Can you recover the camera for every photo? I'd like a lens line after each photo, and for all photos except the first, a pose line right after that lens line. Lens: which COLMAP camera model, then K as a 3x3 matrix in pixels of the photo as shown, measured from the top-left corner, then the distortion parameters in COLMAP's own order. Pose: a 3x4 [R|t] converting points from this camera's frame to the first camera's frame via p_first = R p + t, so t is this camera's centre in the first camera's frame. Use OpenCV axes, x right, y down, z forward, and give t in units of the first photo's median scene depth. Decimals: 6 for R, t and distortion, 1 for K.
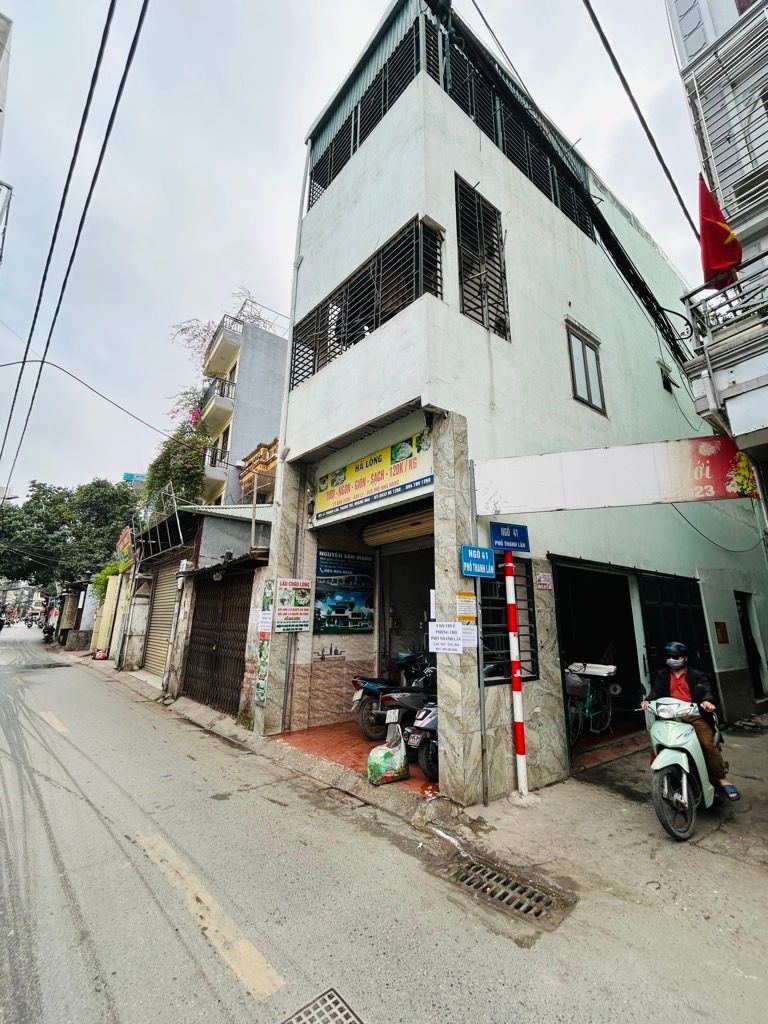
lens RADIAL K [[412.1, 0, 383.6], [0, 412.1, 513.9], [0, 0, 1]] dist [0.000757, -0.000236]
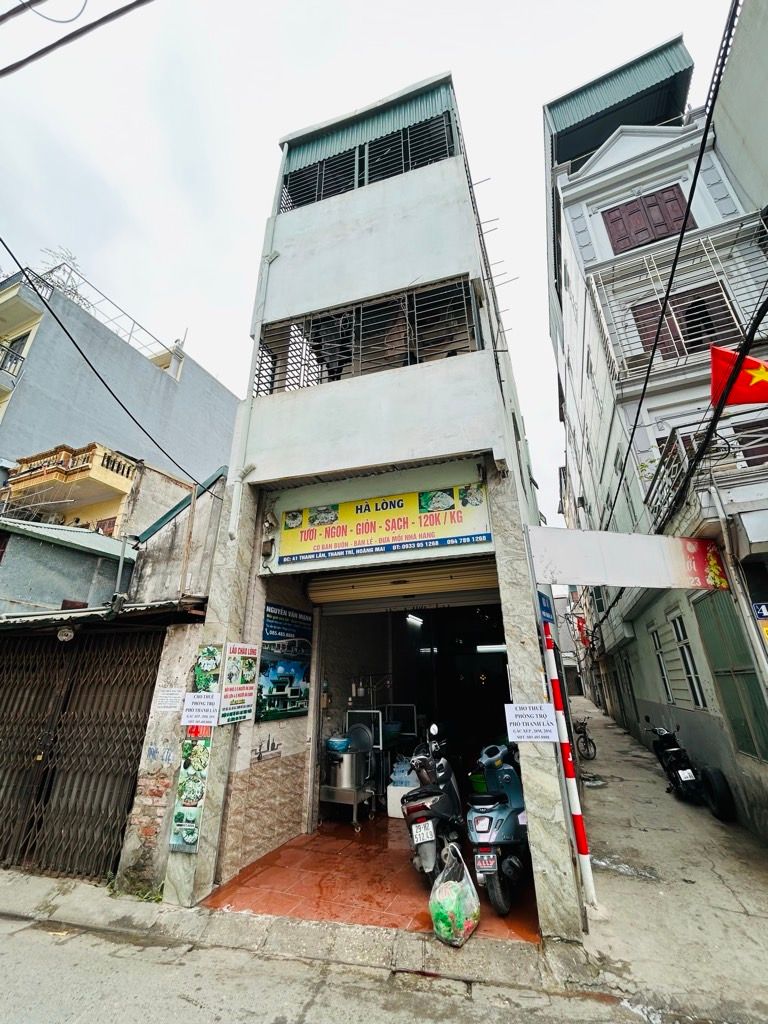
lens RADIAL K [[412.1, 0, 387.2], [0, 412.1, 514.3], [0, 0, 1]] dist [0.000757, -0.000236]
pose [[0.857403, 0.173266, 0.484603, -0.410873], [-0.105629, 0.980822, -0.163798, 0.029803], [-0.503690, 0.089253, 0.859262, 0.250322]]
